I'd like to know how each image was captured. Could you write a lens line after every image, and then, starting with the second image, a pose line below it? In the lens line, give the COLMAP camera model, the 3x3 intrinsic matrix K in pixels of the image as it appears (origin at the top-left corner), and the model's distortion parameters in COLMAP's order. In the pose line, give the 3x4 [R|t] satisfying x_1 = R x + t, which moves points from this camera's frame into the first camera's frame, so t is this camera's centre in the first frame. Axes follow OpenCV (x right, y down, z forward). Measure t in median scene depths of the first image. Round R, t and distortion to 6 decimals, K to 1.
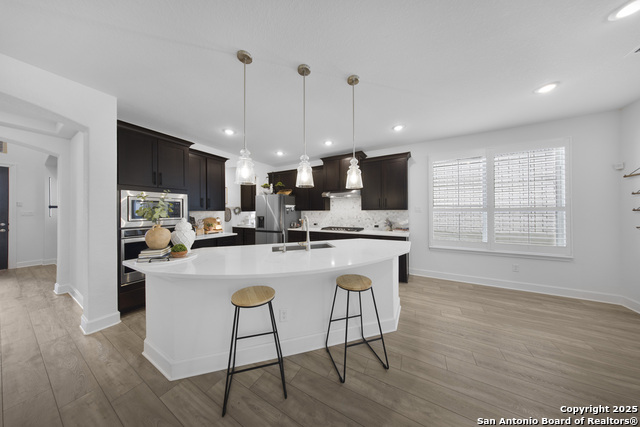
lens RADIAL K [[179.0, 0, 317.8], [0, 179.0, 210.9], [0, 0, 1]] dist [-0.008899, 0.000050]
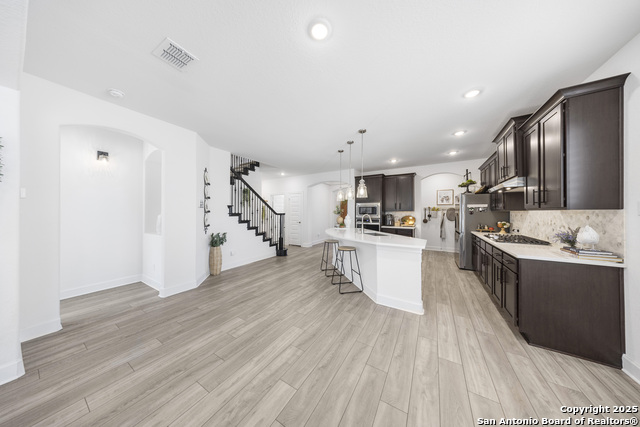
lens RADIAL K [[187.4, 0, 315.6], [0, 187.4, 211.1], [0, 0, 1]] dist [0.005181, -0.000018]
pose [[-0.052703, 0.000113, -0.998610, 1.250150], [0.001801, 0.999998, 0.000019, -0.003795], [0.998609, -0.001798, -0.052703, 0.427536]]
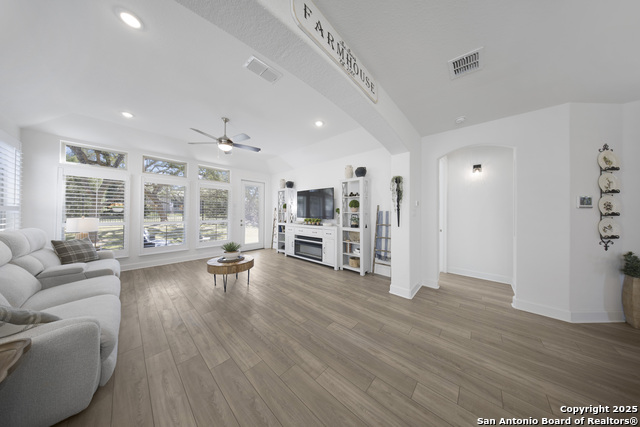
lens RADIAL K [[179.6, 0, 321.6], [0, 179.6, 212.8], [0, 0, 1]] dist [-0.000369, -0.000029]
pose [[-0.974587, -0.000702, 0.224009, 1.011124], [-0.001795, 0.999987, -0.004678, -0.003204], [-0.224003, -0.004962, -0.974576, 0.627712]]
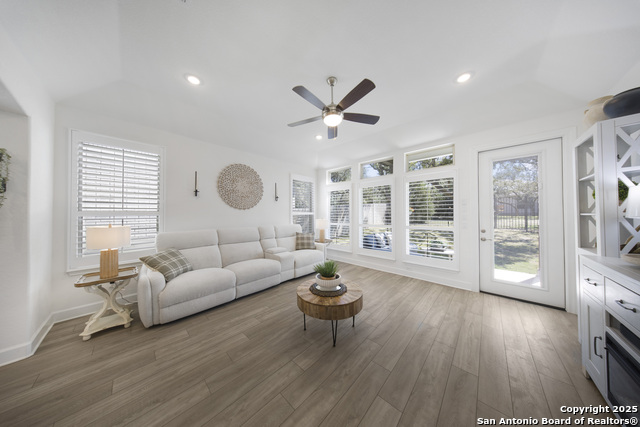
lens RADIAL K [[181.4, 0, 320.3], [0, 181.4, 212.0], [0, 0, 1]] dist [0.000605, 0.000012]
pose [[0.241416, 0.016196, 0.970286, 1.084920], [-0.002602, 0.999868, -0.016042, -0.011663], [-0.970418, 0.001348, 0.241427, -0.487174]]
